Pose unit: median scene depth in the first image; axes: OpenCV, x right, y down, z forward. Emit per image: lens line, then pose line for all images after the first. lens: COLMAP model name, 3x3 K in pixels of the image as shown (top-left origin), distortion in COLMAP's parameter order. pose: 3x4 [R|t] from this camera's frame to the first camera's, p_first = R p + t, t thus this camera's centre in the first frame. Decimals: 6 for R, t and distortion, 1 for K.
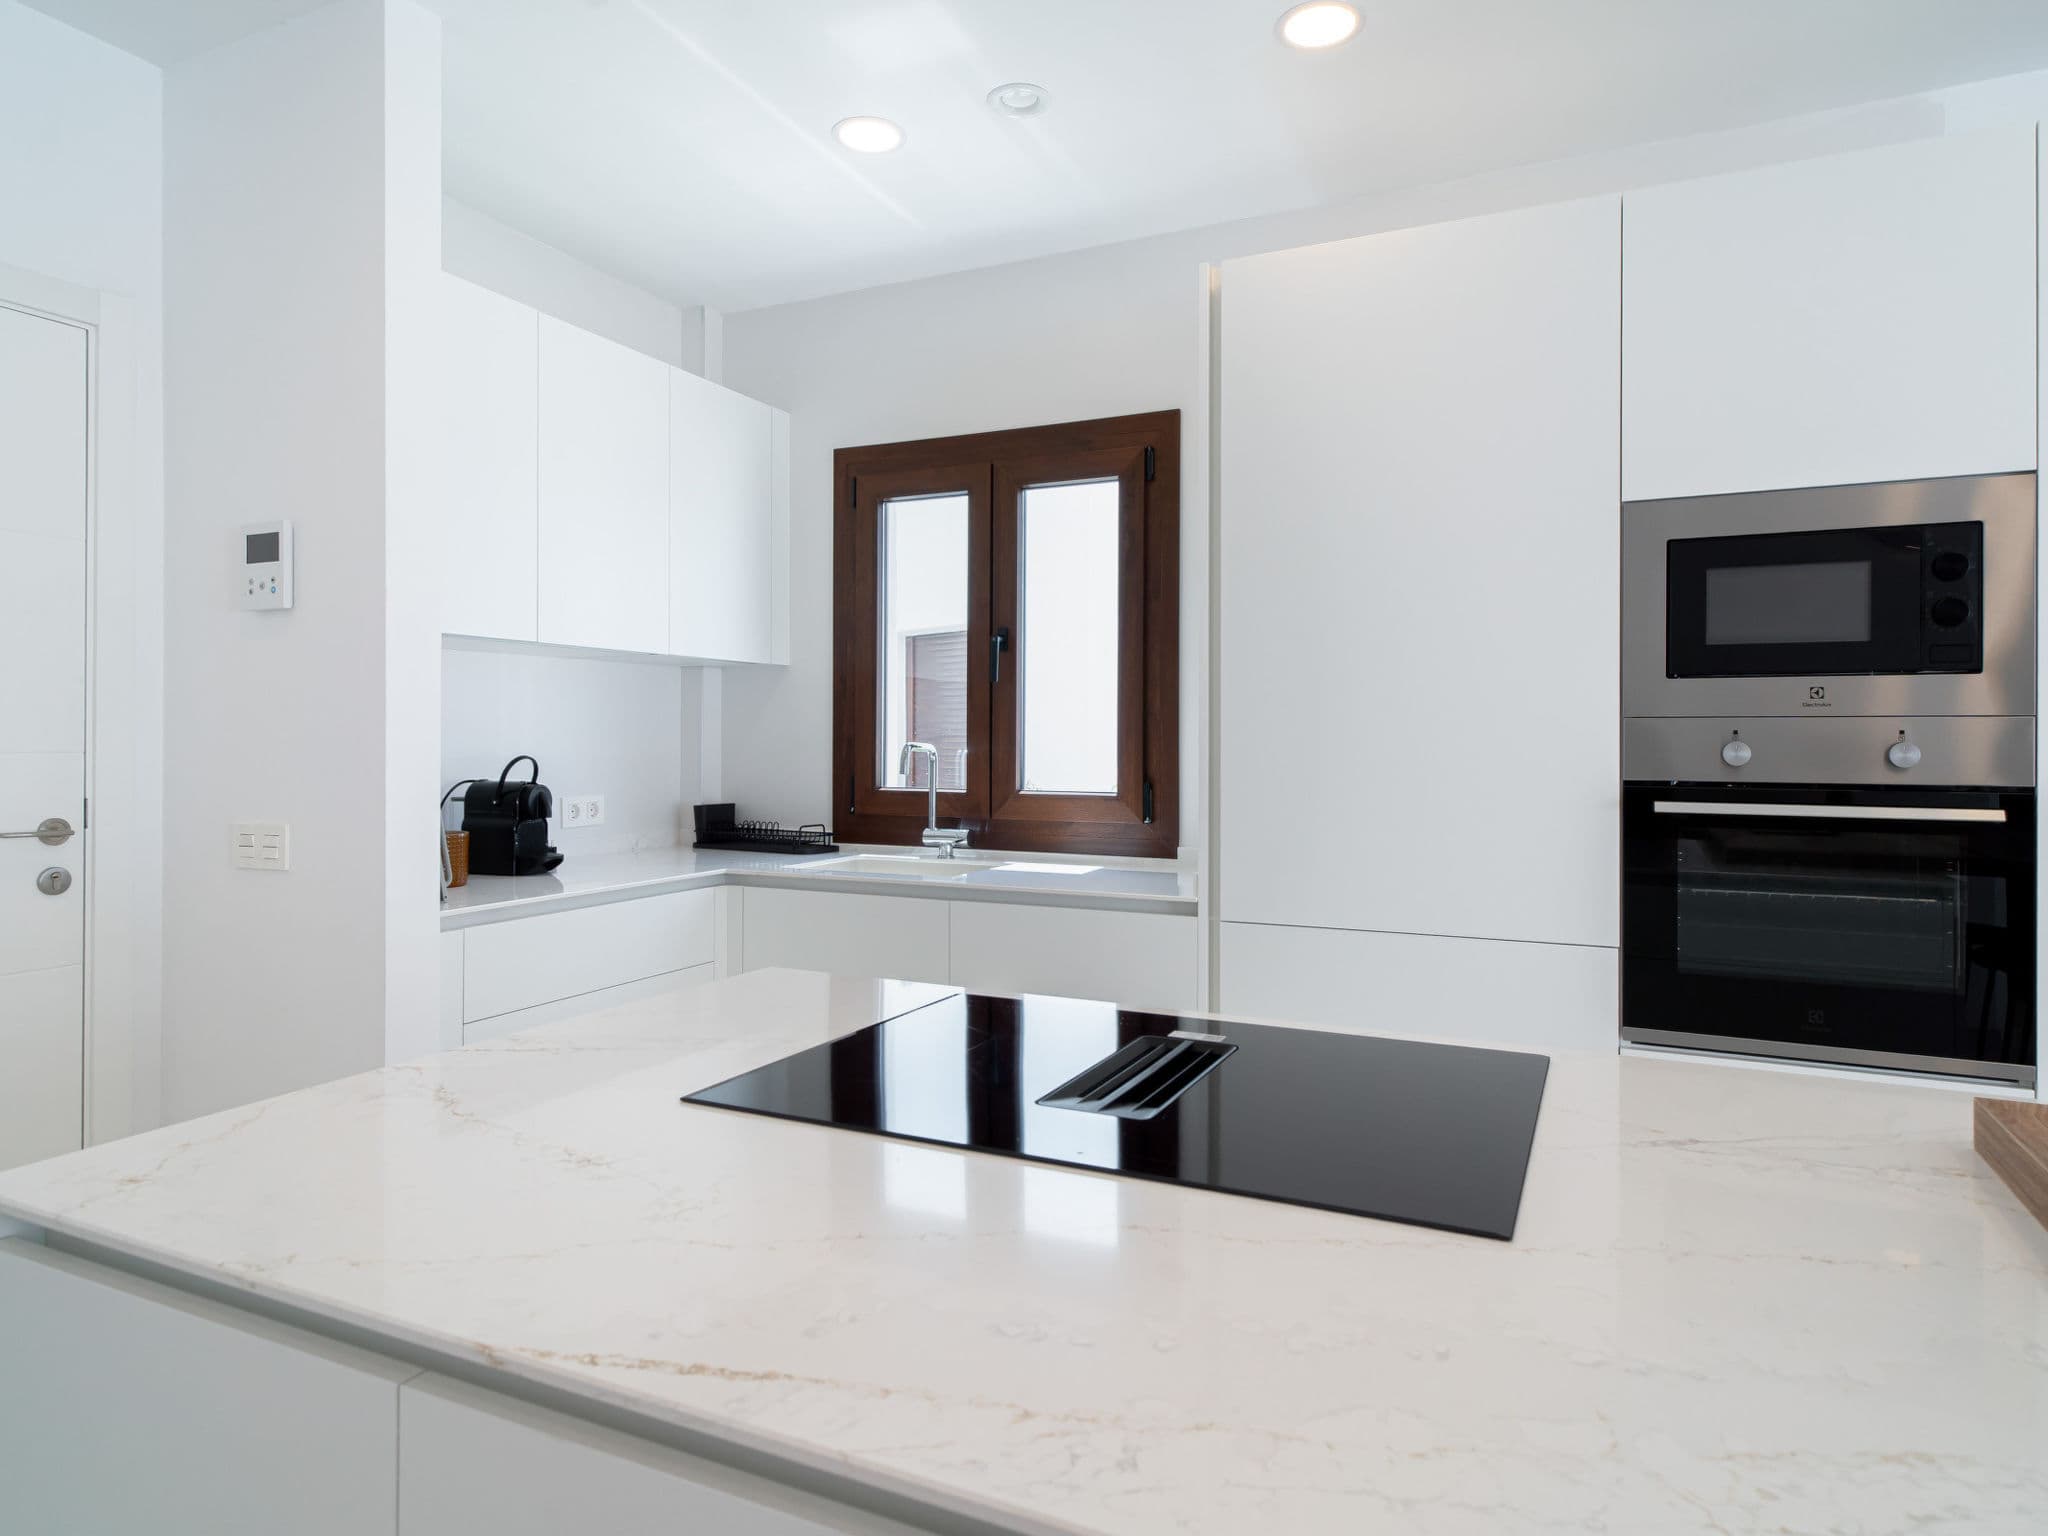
lens RADIAL K [[1216.5, 0, 1021.9], [0, 1216.5, 732.6], [0, 0, 1]] dist [0.012929, -0.001210]
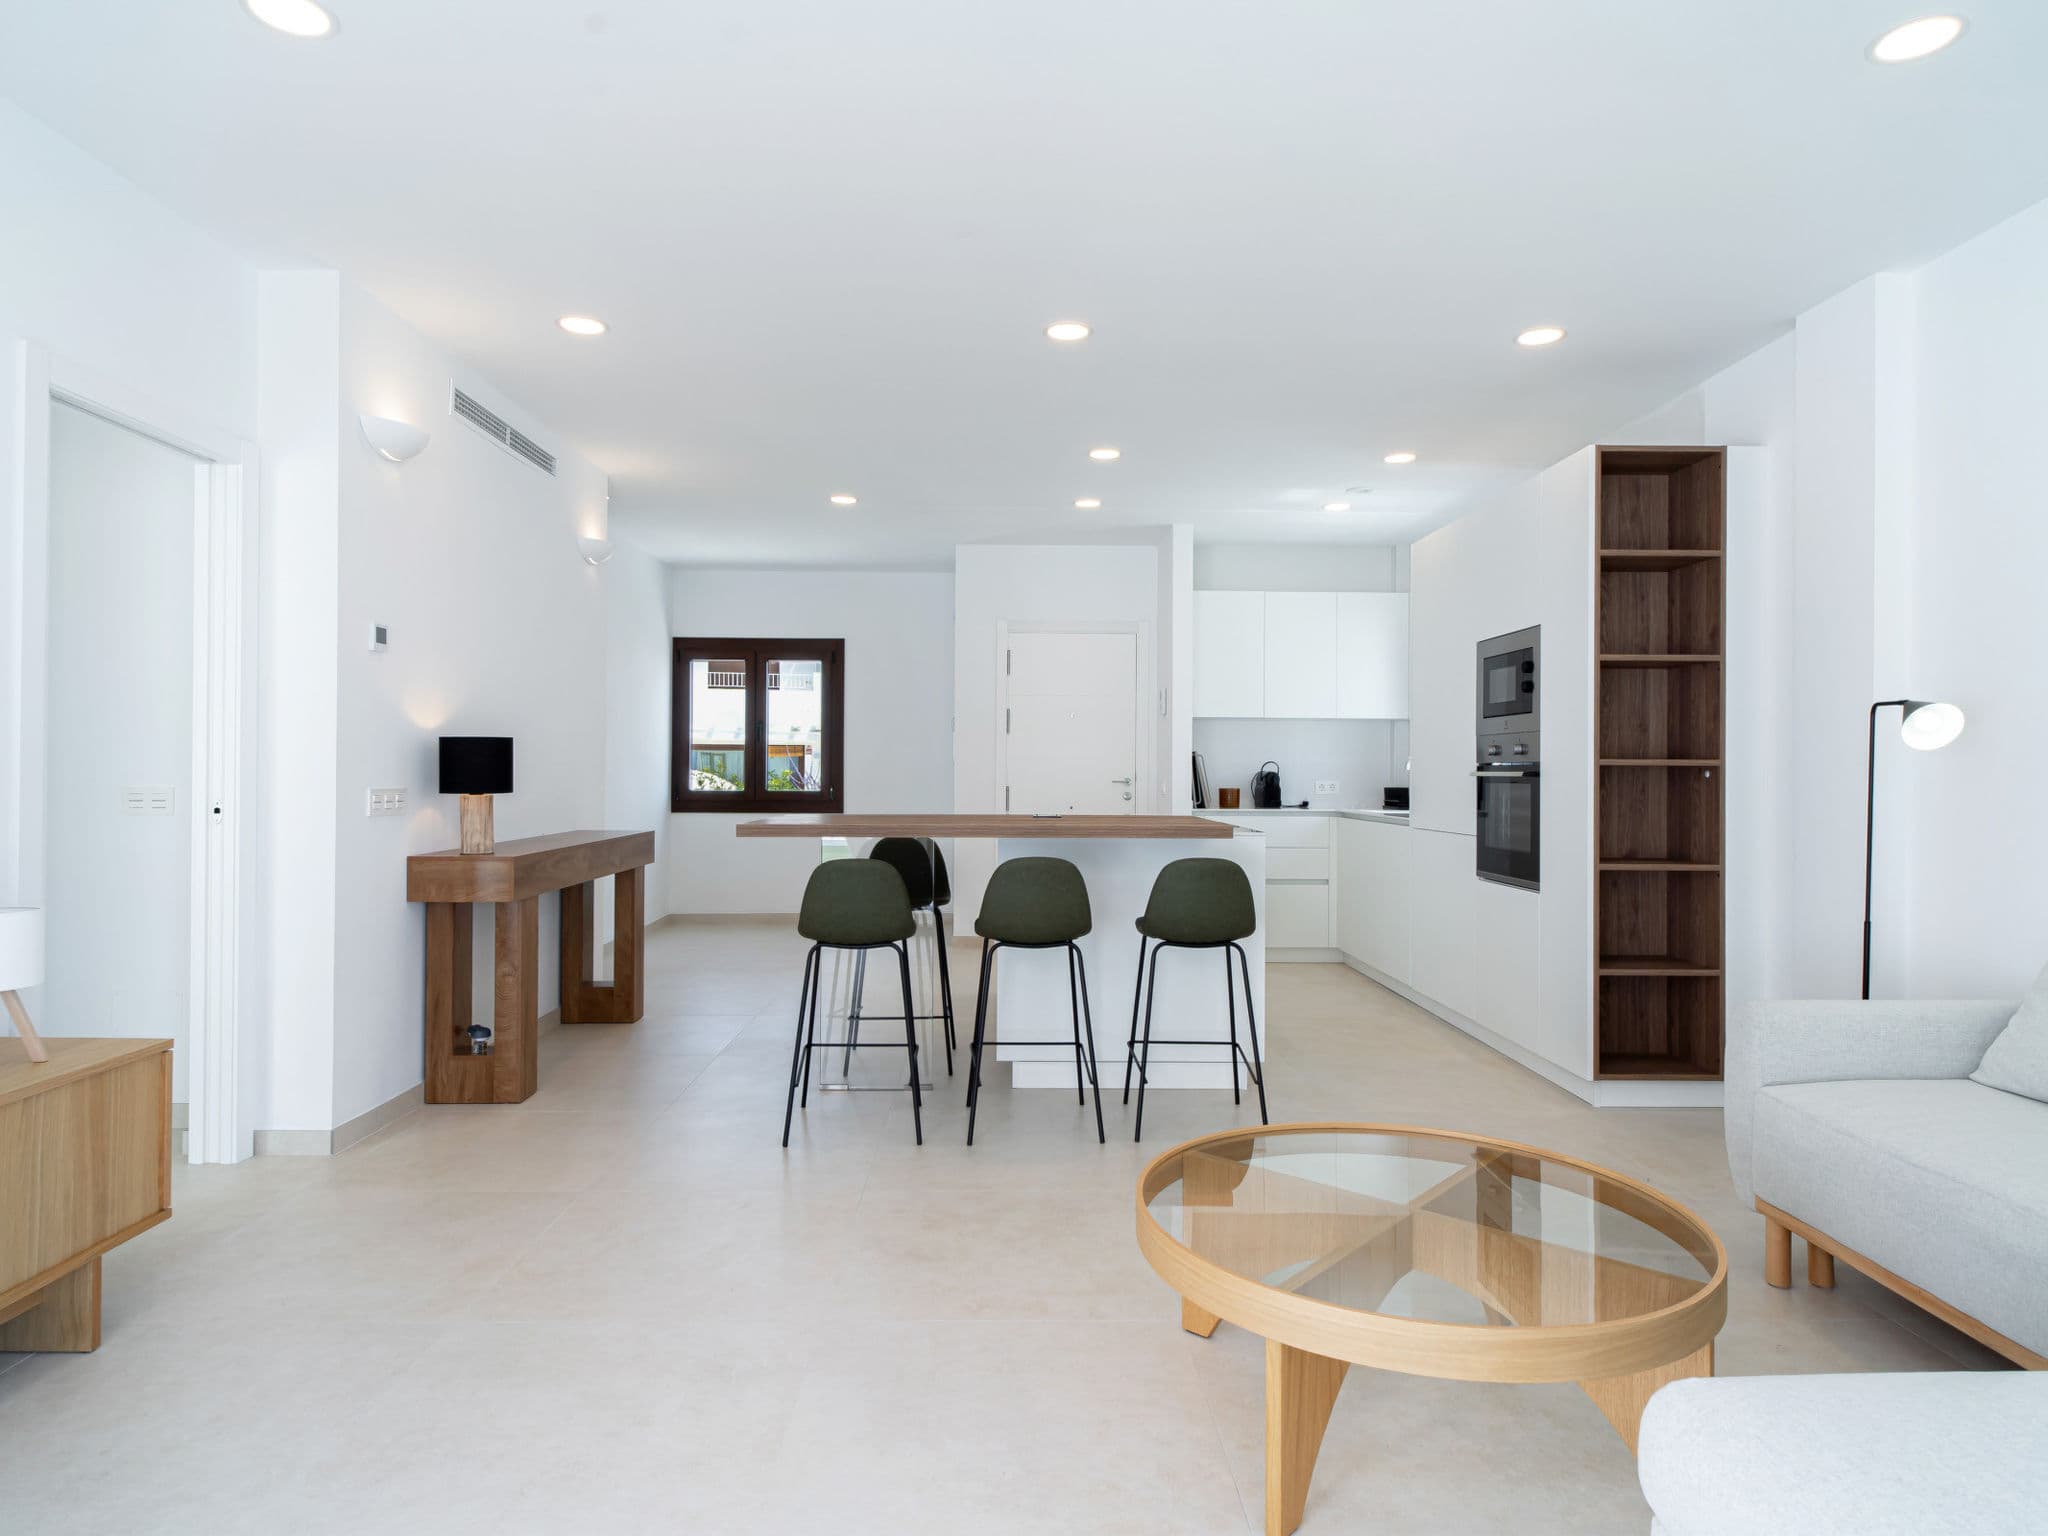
lens RADIAL K [[1179.0, 0, 1024.0], [0, 1179.0, 768.0], [0, 0, 1]] dist [0.015864, -0.001266]
pose [[0.442850, -0.003851, -0.896587, 1.508794], [0.000405, 0.999992, -0.004096, 0.040456], [0.896595, 0.001451, 0.442848, -0.537121]]
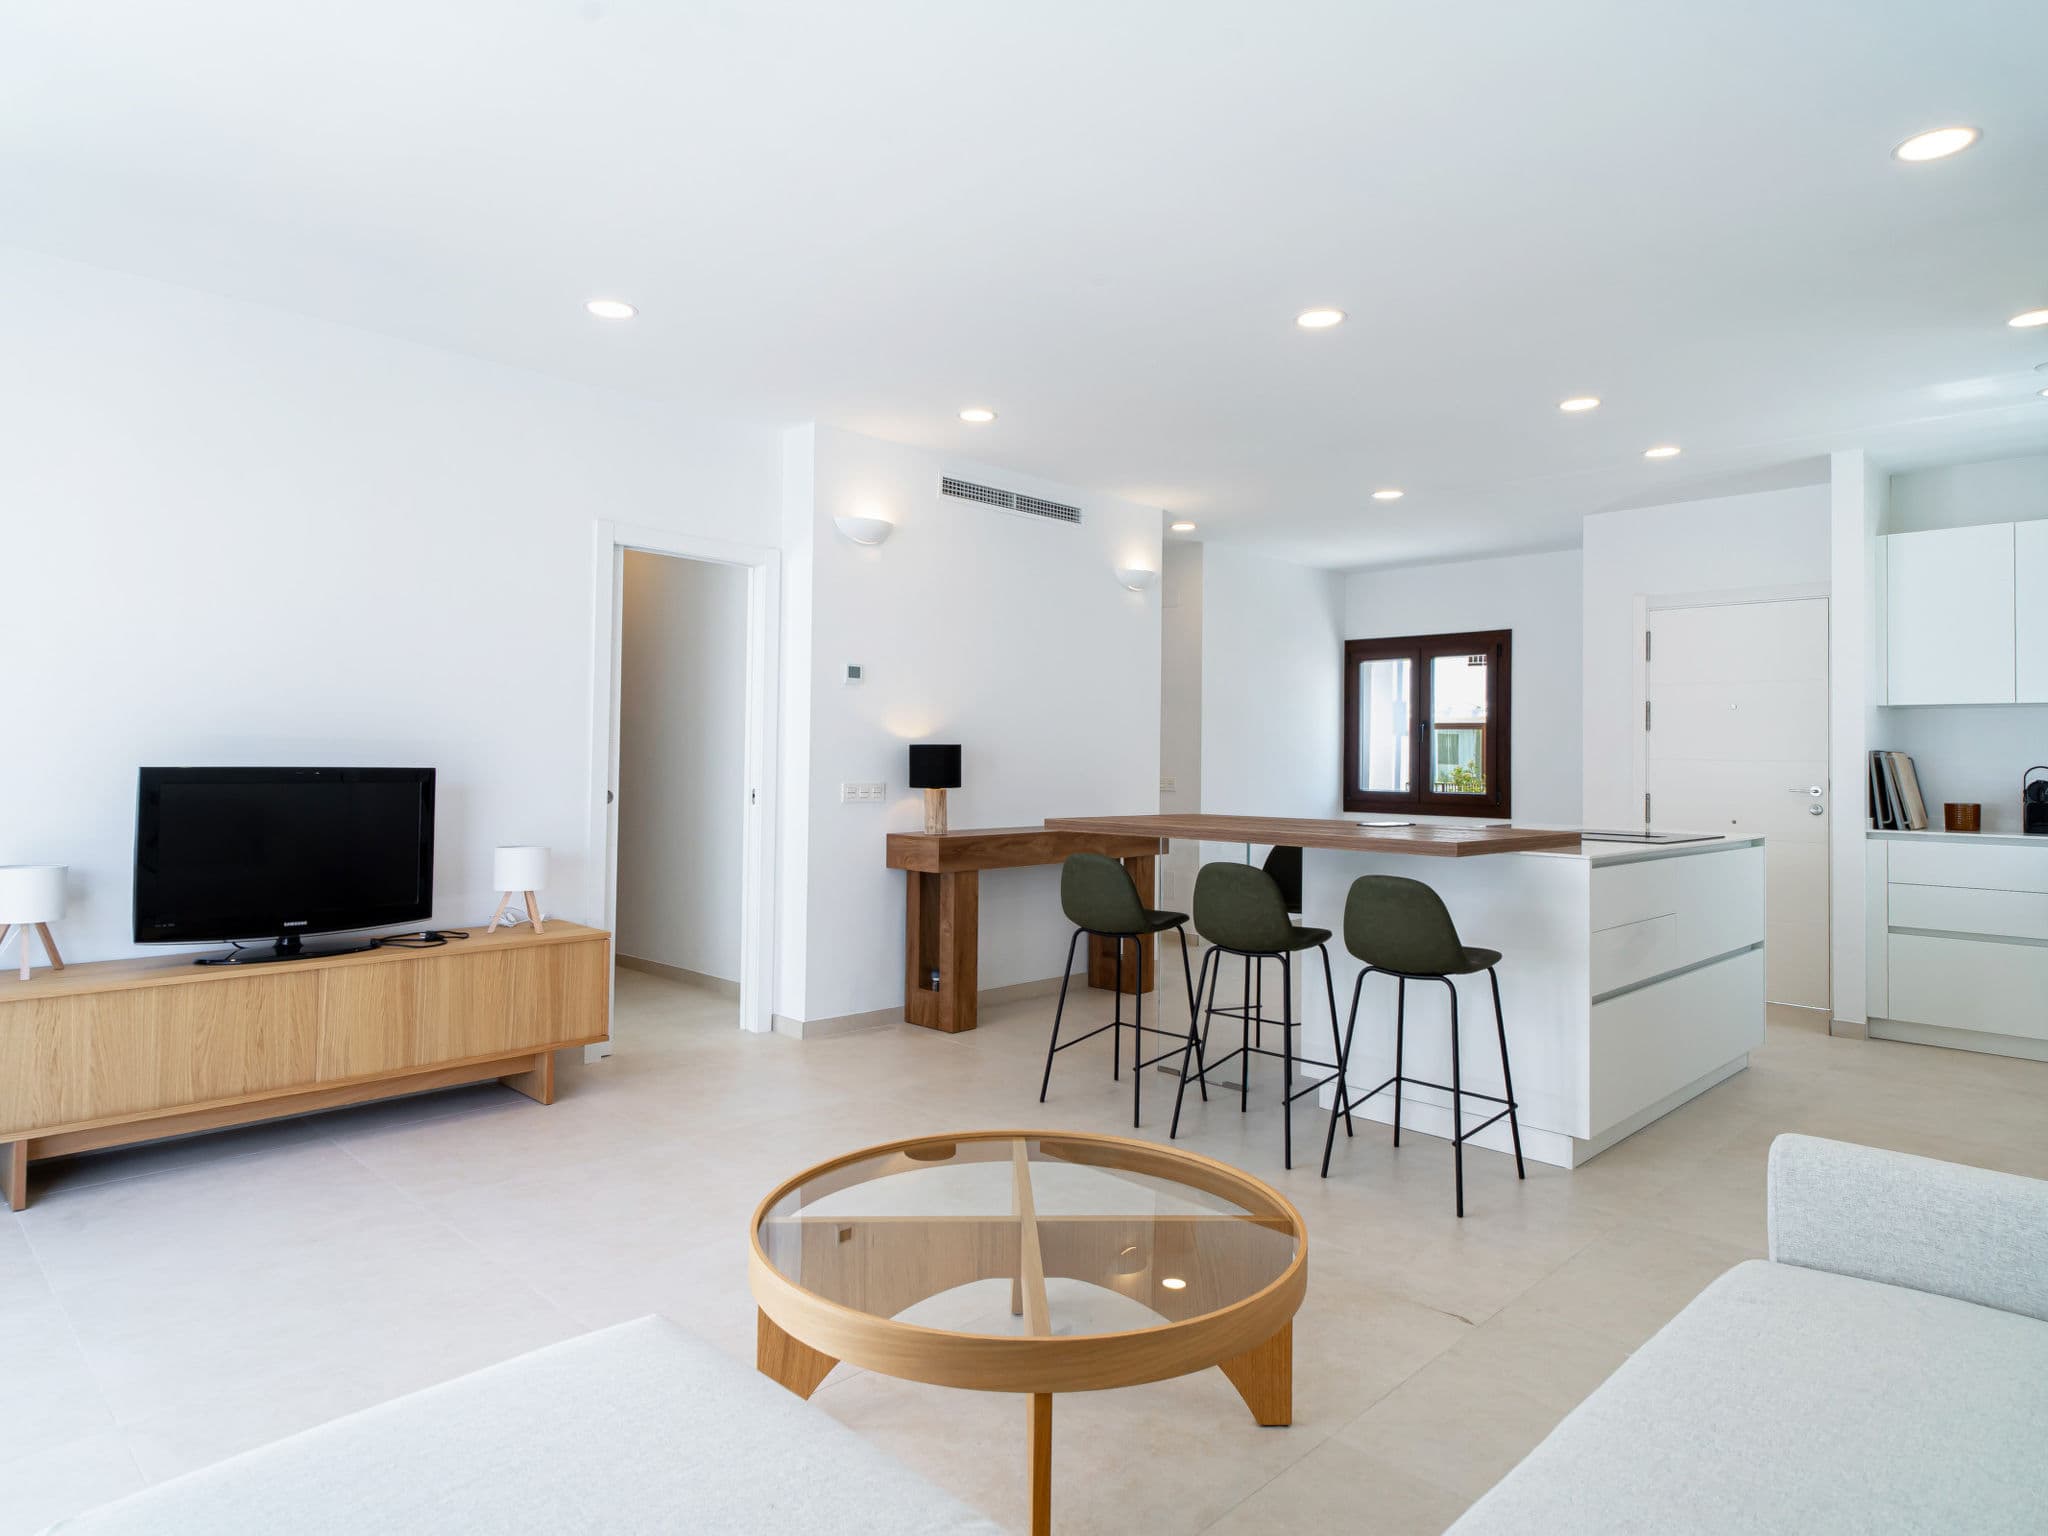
lens RADIAL K [[1216.5, 0, 1021.9], [0, 1216.5, 732.6], [0, 0, 1]] dist [0.012929, -0.001210]
pose [[-0.335627, -0.028677, -0.941558, 1.667560], [-0.008877, 0.999588, -0.027280, 0.030097], [0.941953, -0.000798, -0.335744, 0.197618]]
